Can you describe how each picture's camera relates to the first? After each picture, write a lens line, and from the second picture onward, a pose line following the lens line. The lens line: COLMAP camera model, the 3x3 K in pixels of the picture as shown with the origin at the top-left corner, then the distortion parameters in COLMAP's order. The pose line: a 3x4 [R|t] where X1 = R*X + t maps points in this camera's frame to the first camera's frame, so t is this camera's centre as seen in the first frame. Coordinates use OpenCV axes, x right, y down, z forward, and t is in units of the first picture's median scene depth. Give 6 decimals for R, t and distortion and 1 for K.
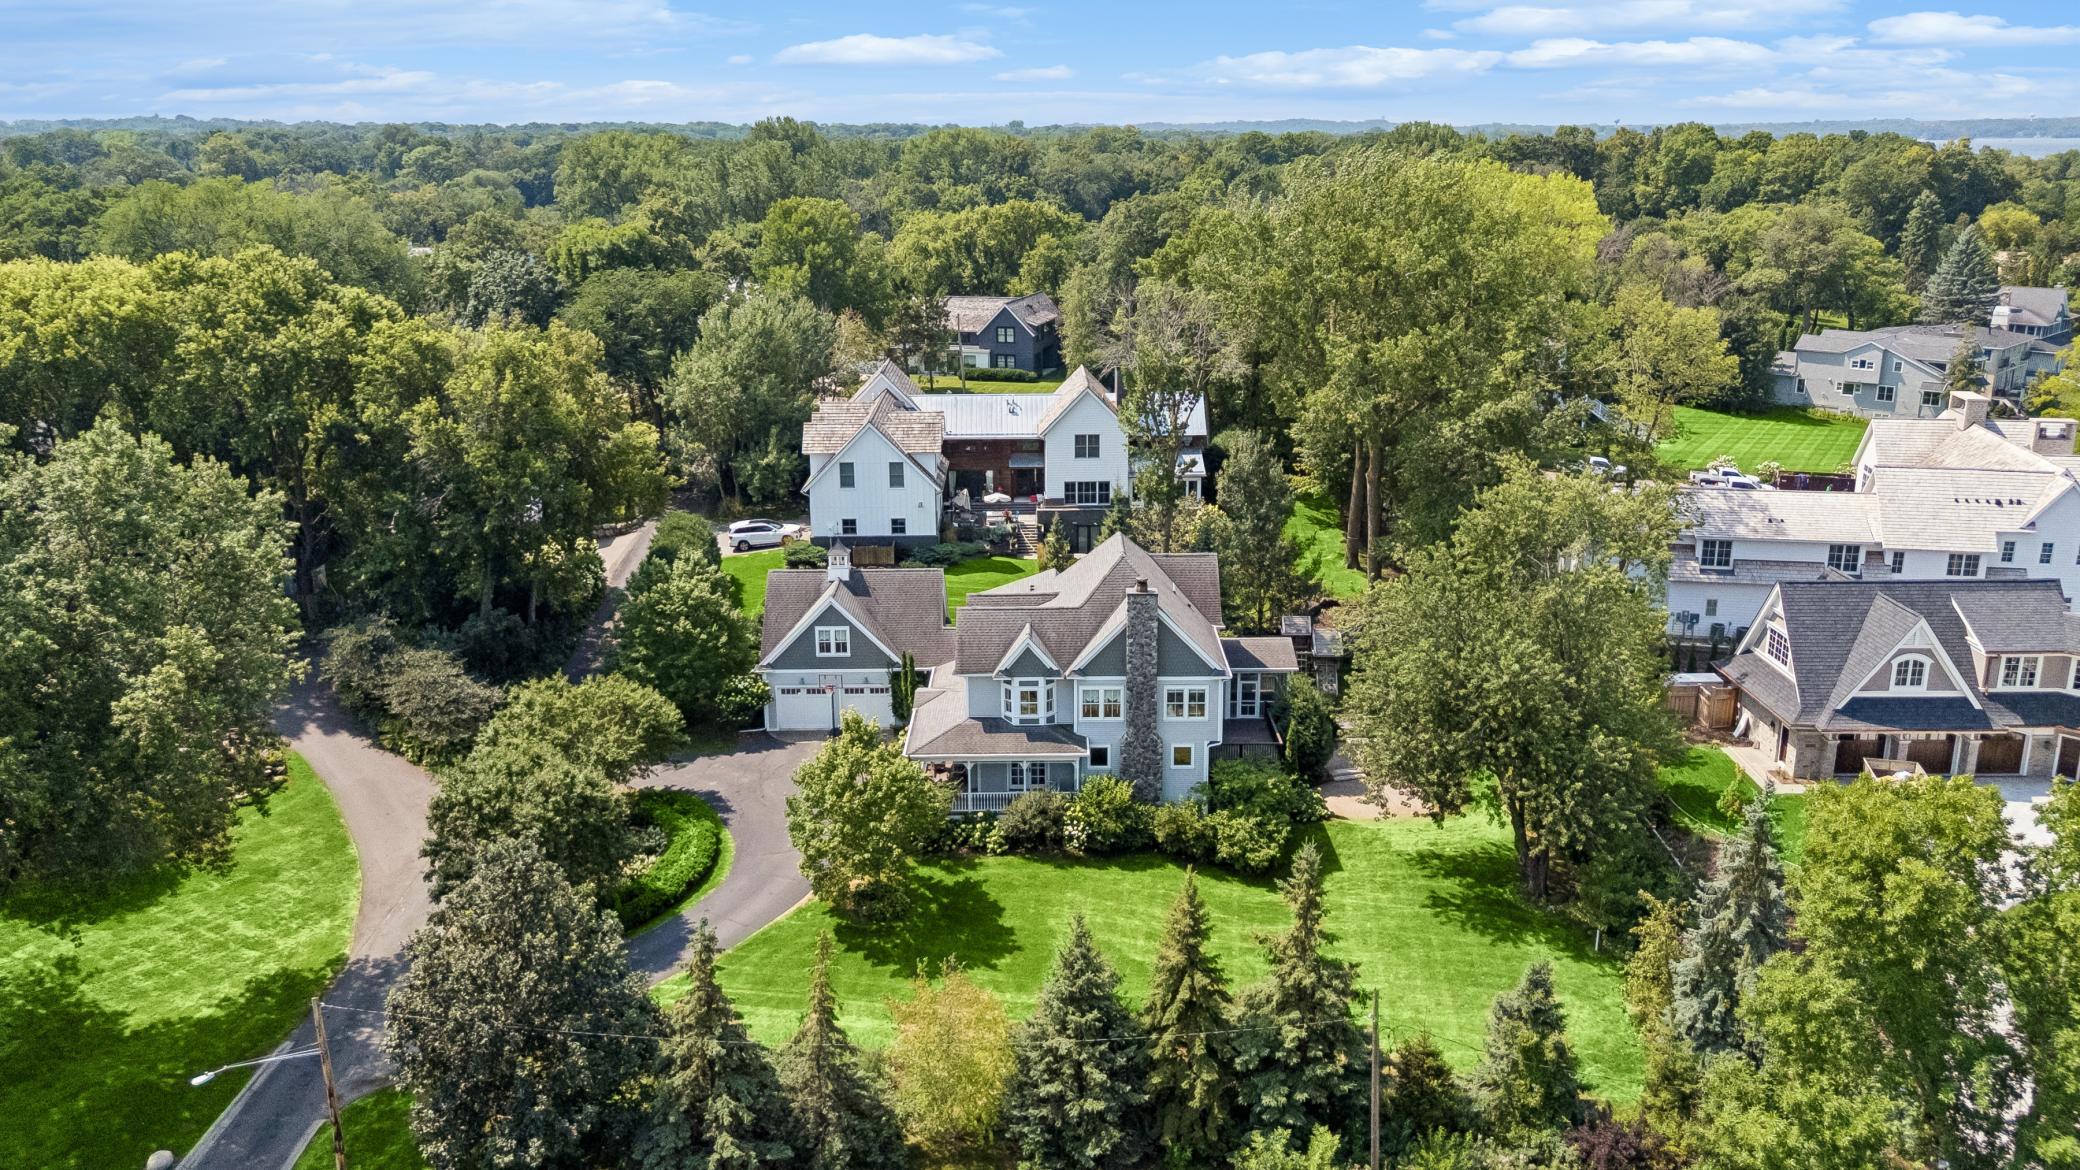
lens RADIAL K [[1451.5, 0, 1040.0], [0, 1451.5, 585.0], [0, 0, 1]] dist [-0.041061, -0.000160]
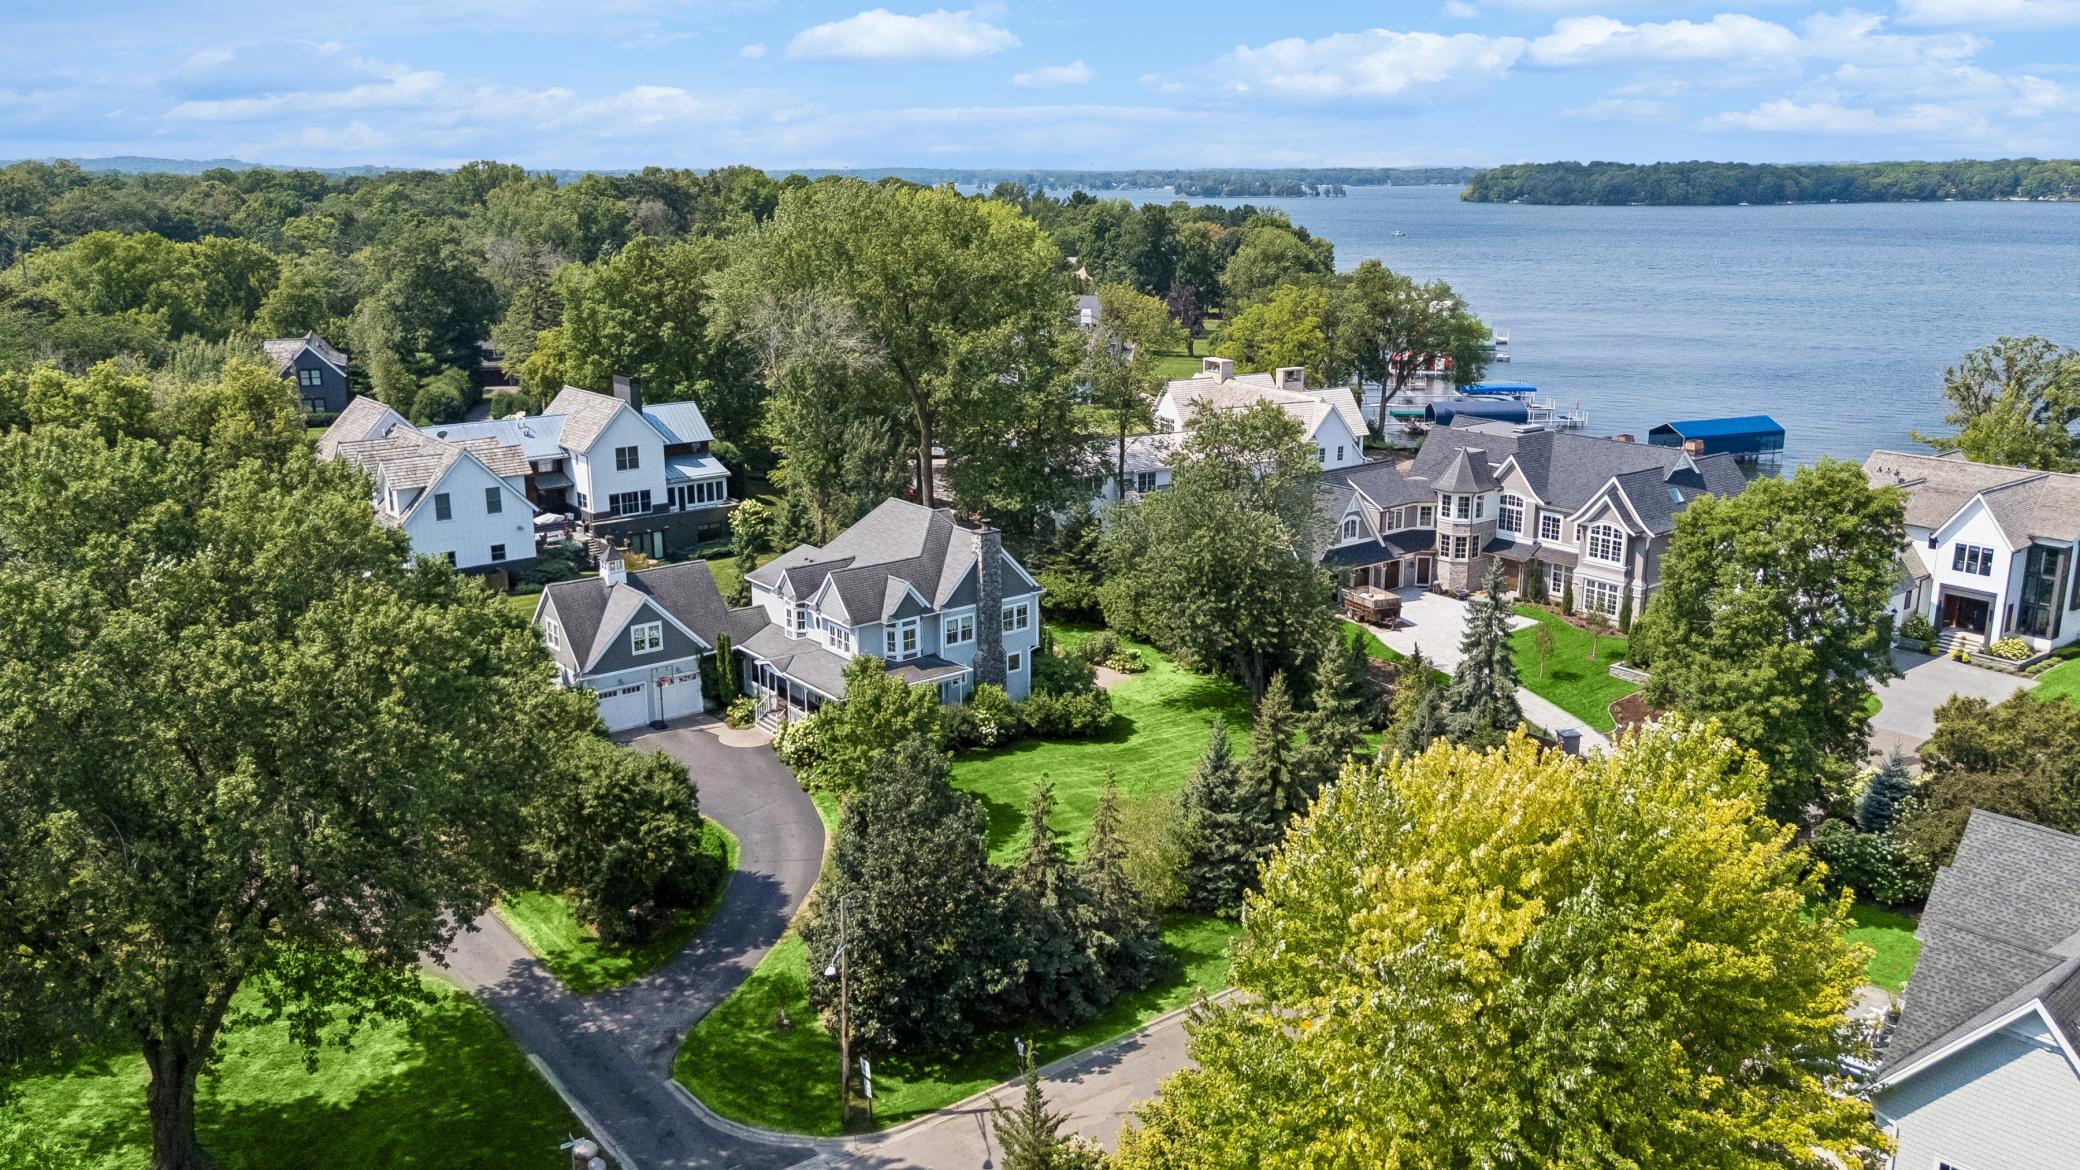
lens RADIAL K [[1451.5, 0, 1040.0], [0, 1451.5, 585.0], [0, 0, 1]] dist [-0.041061, -0.000160]
pose [[0.775375, -0.151445, 0.613073, -0.558838], [0.166378, 0.985509, 0.033022, 0.013778], [-0.609190, 0.076397, 0.789336, -0.000596]]
